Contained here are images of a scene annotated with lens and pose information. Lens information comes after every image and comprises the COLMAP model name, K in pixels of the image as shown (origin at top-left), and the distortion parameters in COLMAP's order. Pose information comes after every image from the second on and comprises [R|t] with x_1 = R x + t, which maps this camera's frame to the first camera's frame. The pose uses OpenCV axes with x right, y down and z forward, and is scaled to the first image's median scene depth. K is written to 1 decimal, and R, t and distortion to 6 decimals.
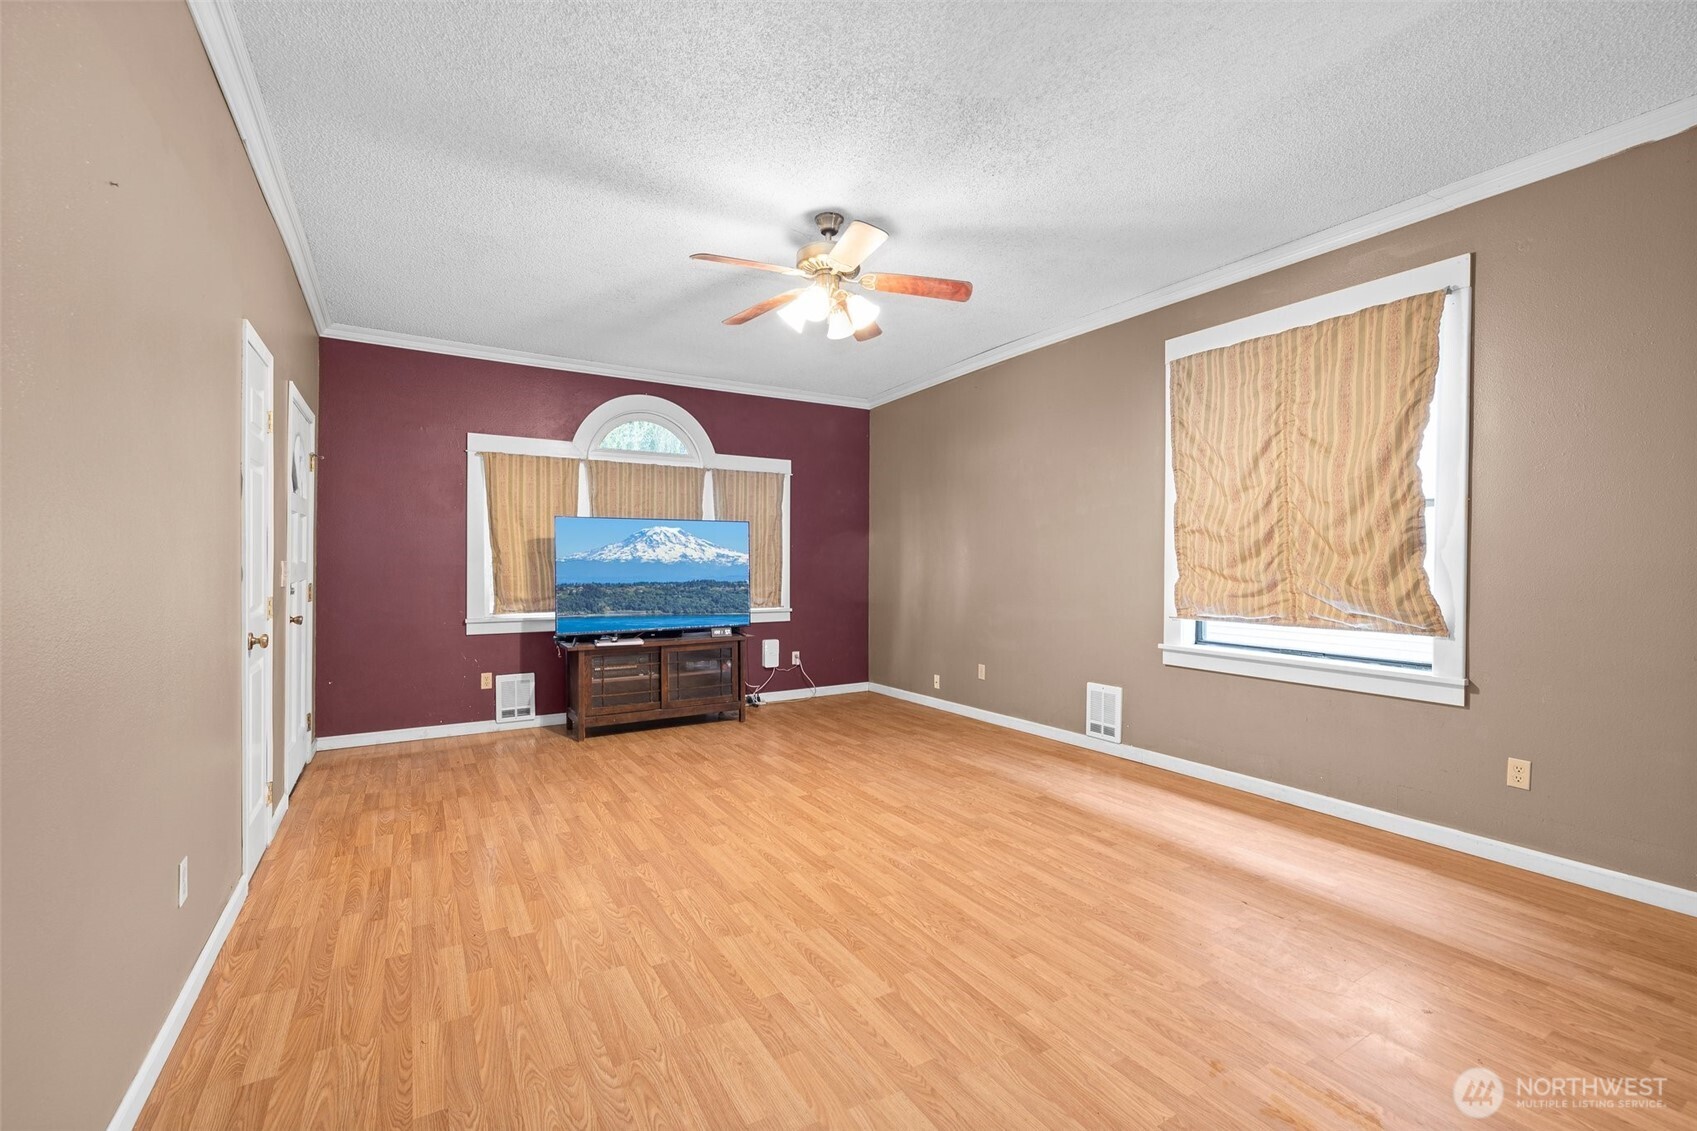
lens RADIAL K [[726.2, 0, 851.8], [0, 726.2, 566.7], [0, 0, 1]] dist [-0.000486, 0.000283]
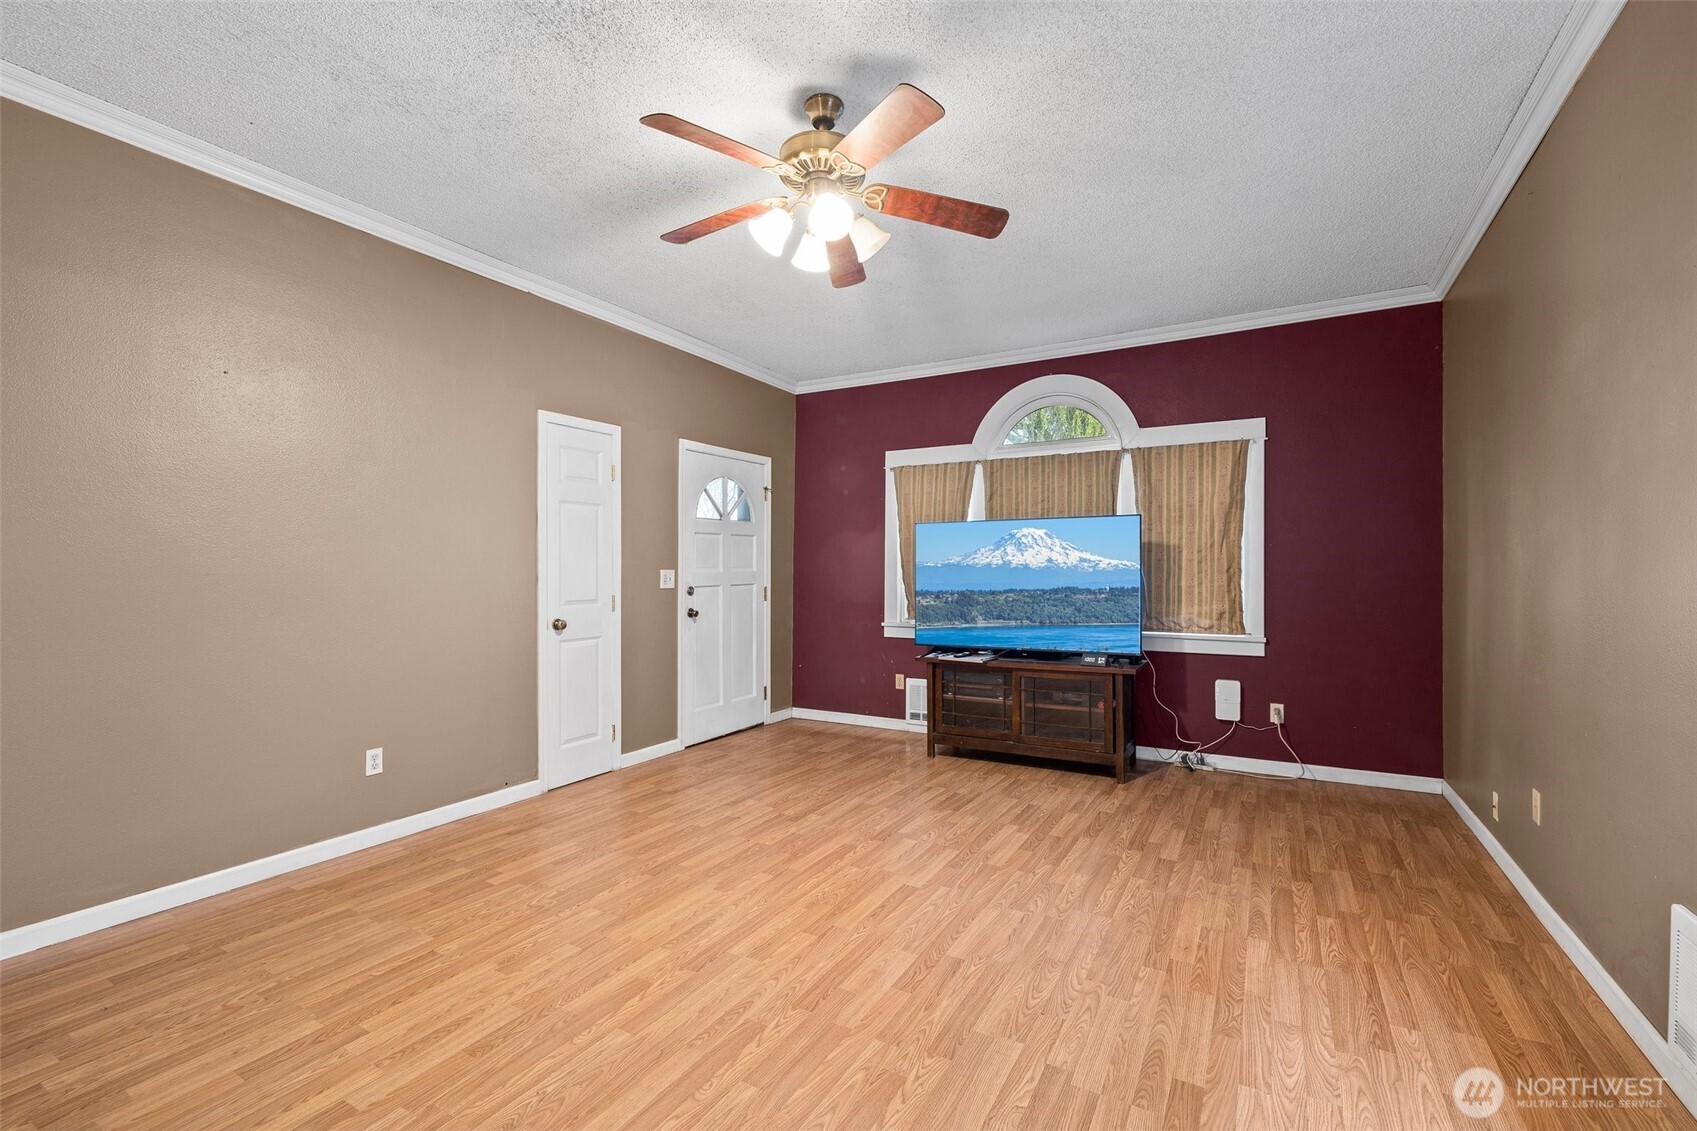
lens RADIAL K [[726.2, 0, 851.8], [0, 726.2, 566.7], [0, 0, 1]] dist [-0.000486, 0.000283]
pose [[0.481180, -0.006338, -0.876599, 0.550961], [-0.002086, 0.999963, -0.008375, -0.003091], [0.876619, 0.005858, 0.481149, 0.587807]]
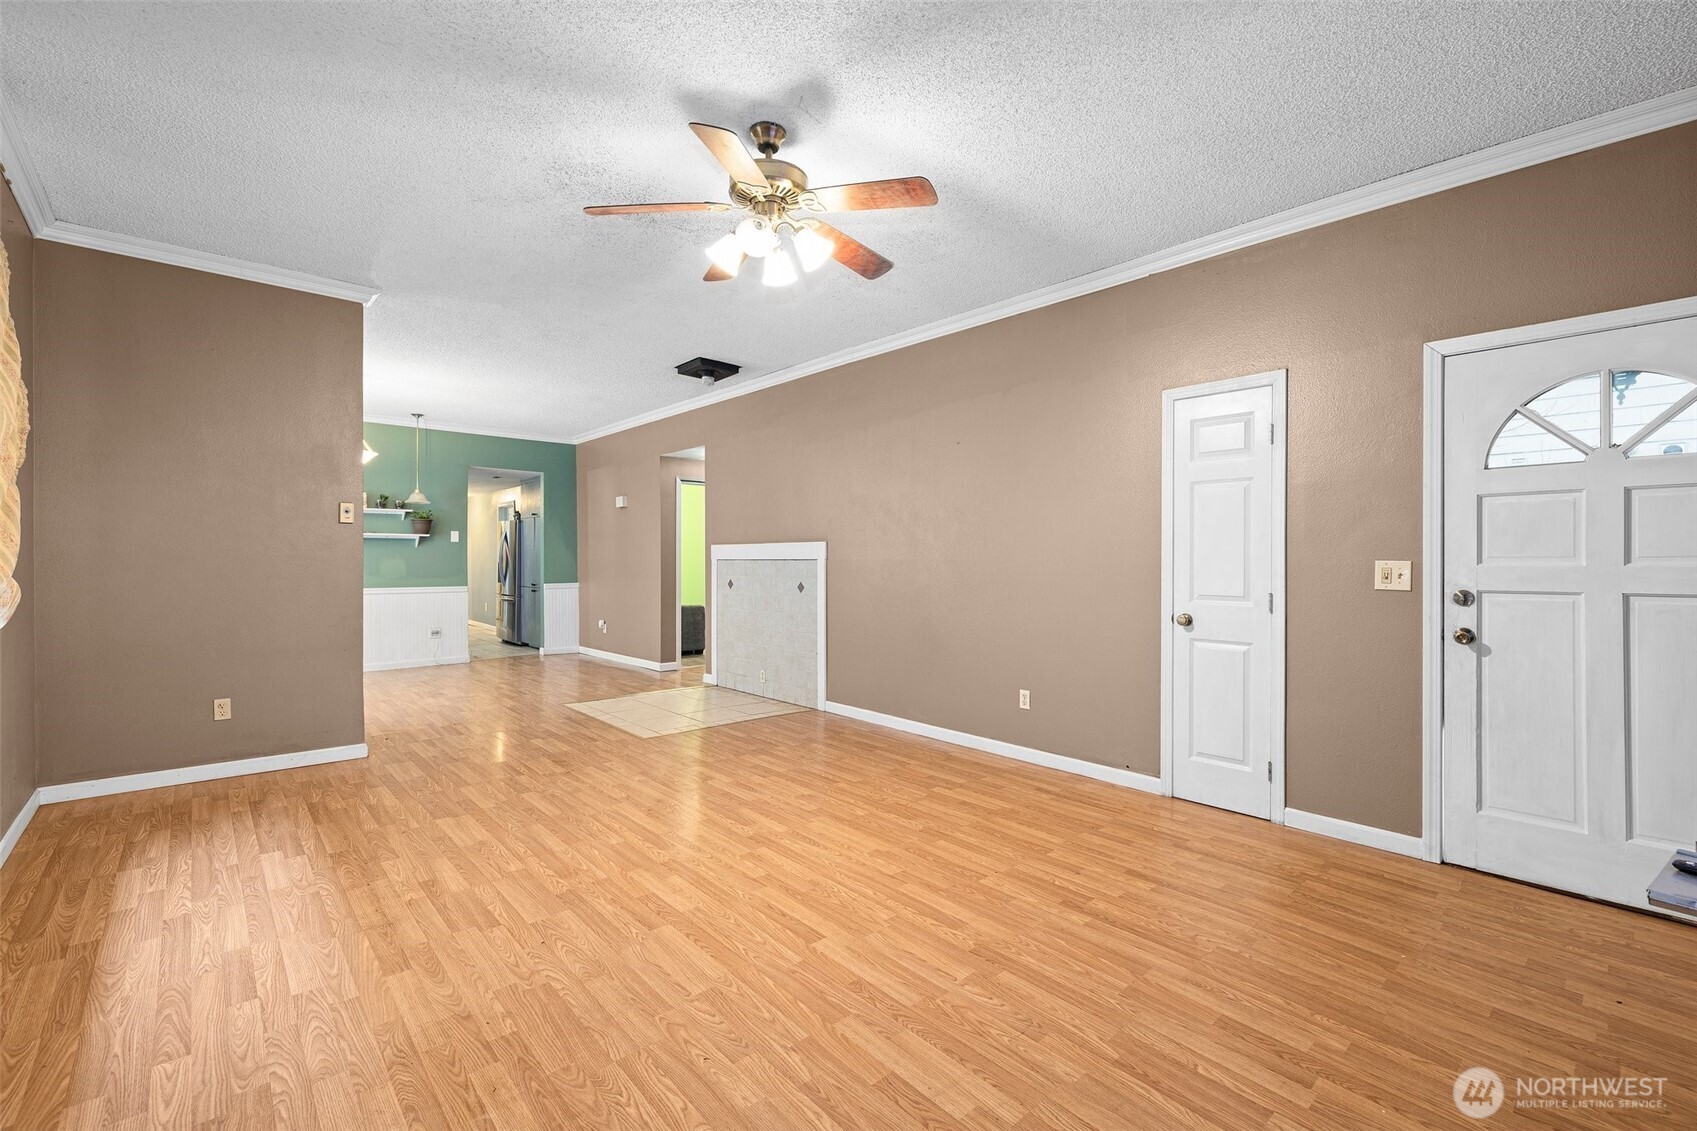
lens RADIAL K [[727.9, 0, 852.9], [0, 727.9, 565.5], [0, 0, 1]] dist [0.000824, -0.000024]
pose [[-0.982166, -0.006793, -0.187890, 0.021439], [-0.009600, 0.999855, 0.014037, -0.007688], [0.187768, 0.015590, -0.982090, 1.593270]]
